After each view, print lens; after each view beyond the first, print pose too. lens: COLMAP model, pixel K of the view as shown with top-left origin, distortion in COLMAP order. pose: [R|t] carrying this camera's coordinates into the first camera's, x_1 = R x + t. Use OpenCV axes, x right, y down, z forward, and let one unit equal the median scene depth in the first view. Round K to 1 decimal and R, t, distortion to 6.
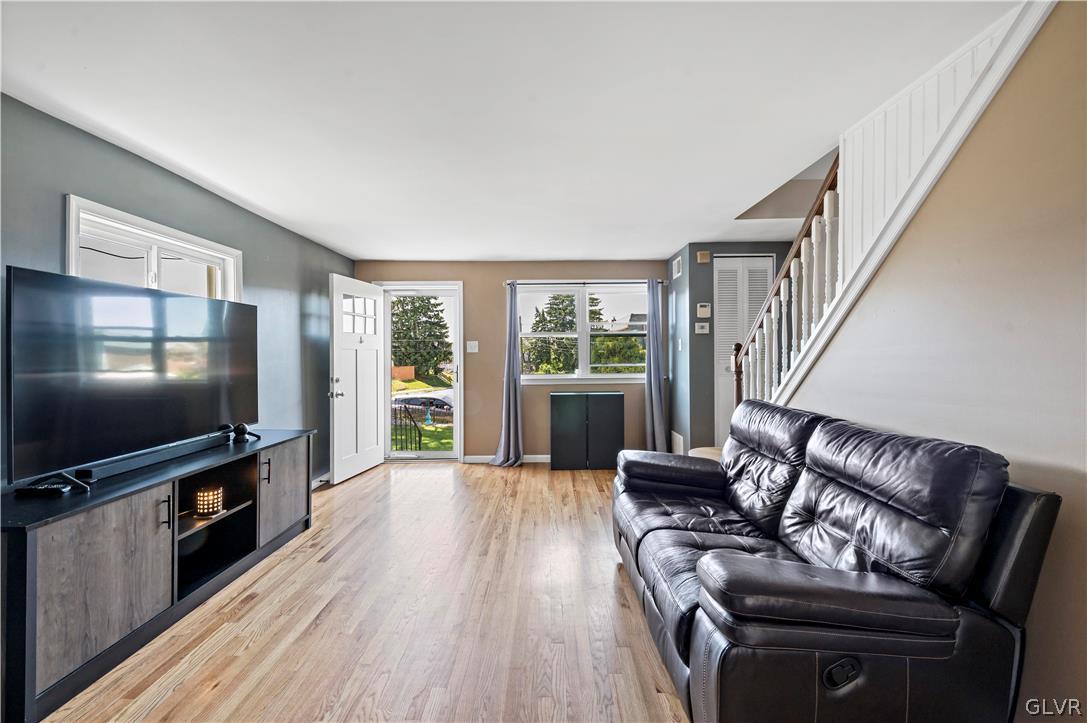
lens RADIAL K [[440.9, 0, 546.1], [0, 440.9, 355.2], [0, 0, 1]] dist [-0.001471, -0.000107]
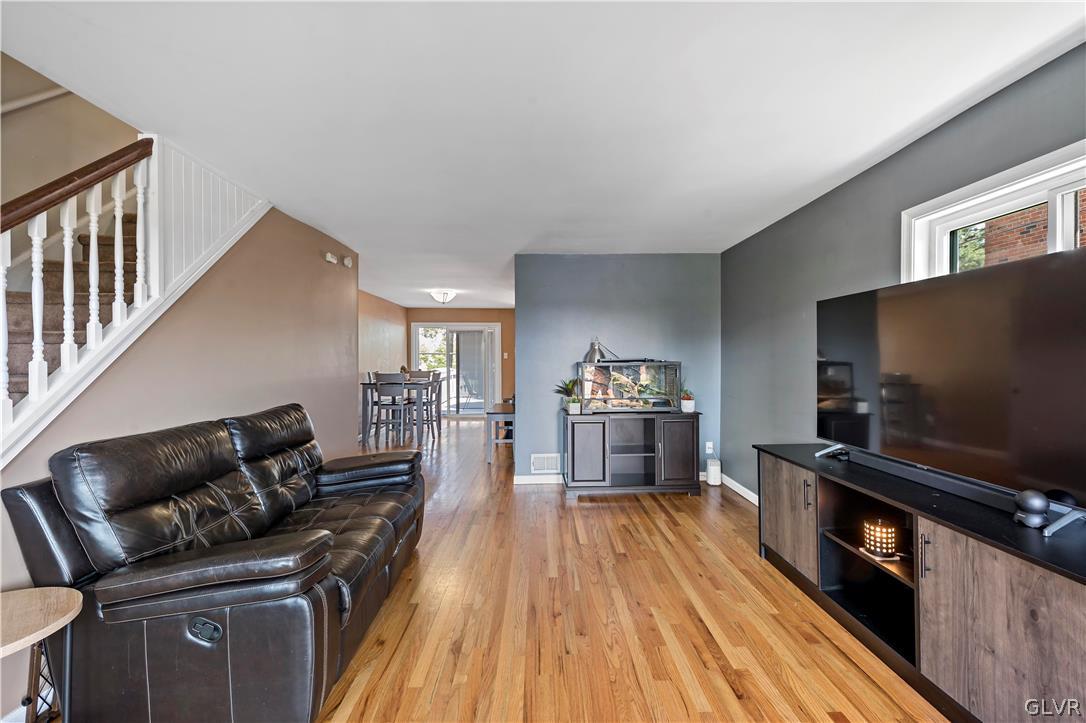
lens RADIAL K [[440.5, 0, 541.8], [0, 440.5, 360.4], [0, 0, 1]] dist [-0.001471, -0.000107]
pose [[-0.999886, 0.010302, -0.011075, -0.158886], [0.010190, 0.999898, 0.010036, -0.012944], [0.011178, 0.009922, -0.999888, 2.095918]]
